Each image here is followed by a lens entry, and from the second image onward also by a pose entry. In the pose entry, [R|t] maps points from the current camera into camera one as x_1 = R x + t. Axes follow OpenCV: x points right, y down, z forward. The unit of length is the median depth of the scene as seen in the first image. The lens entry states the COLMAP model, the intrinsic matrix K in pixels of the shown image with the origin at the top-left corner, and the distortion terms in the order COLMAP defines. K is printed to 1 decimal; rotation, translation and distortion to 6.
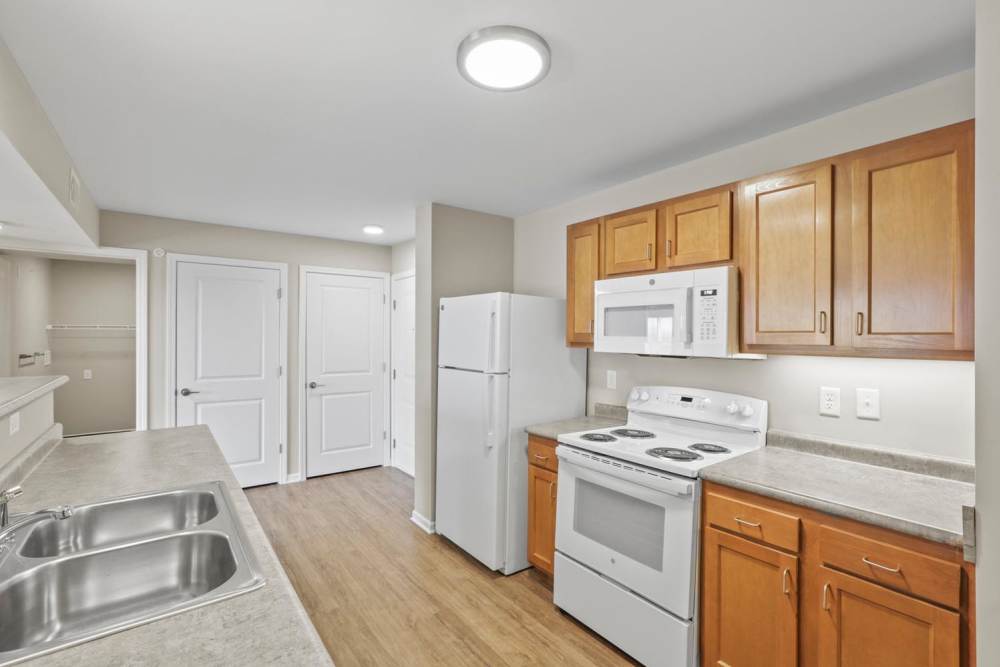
lens RADIAL K [[450.1, 0, 496.7], [0, 450.1, 340.4], [0, 0, 1]] dist [-0.003662, 0.000560]
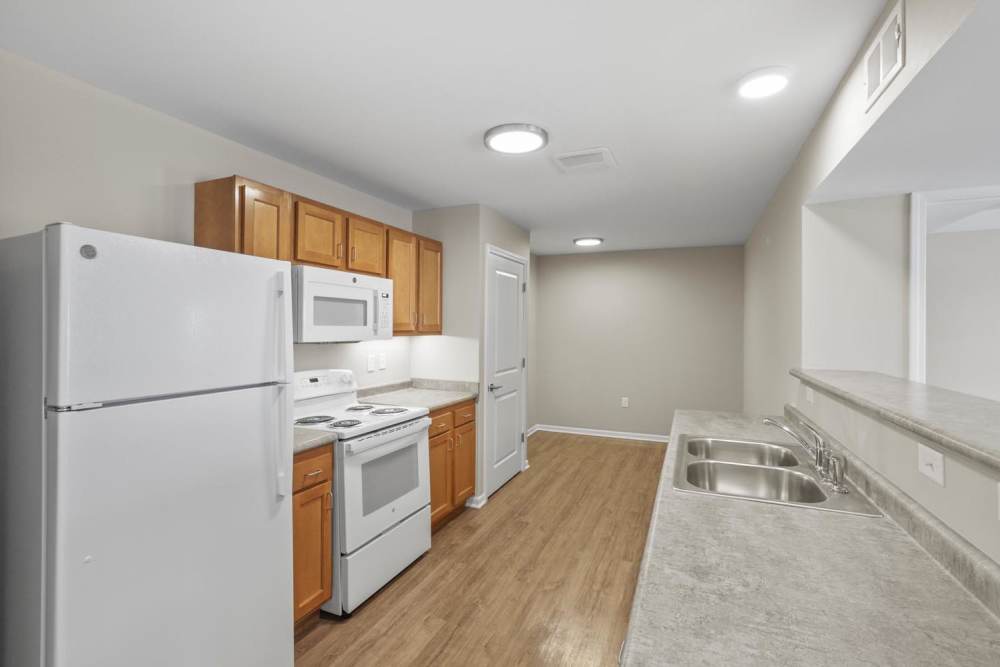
lens RADIAL K [[450.1, 0, 497.7], [0, 450.1, 324.8], [0, 0, 1]] dist [-0.003662, 0.000560]
pose [[-0.477952, -0.005237, 0.878370, -0.920350], [-0.000994, 0.999985, 0.005421, -0.018958], [-0.878385, 0.001718, -0.477950, 1.296844]]
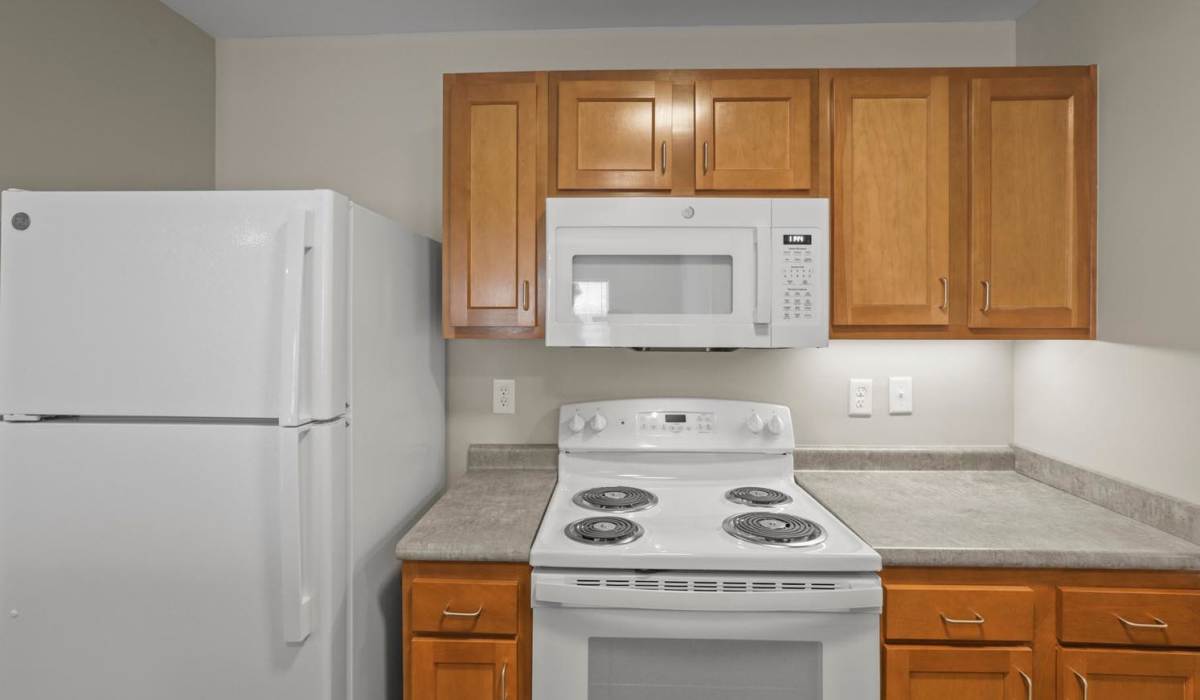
lens RADIAL K [[547.5, 0, 612.4], [0, 547.5, 319.5], [0, 0, 1]] dist [-0.015315, 0.004893]
pose [[0.625313, -0.011016, 0.780297, -0.232492], [0.011495, 0.999922, 0.004905, -0.005974], [-0.780290, 0.005903, 0.625390, 0.695339]]
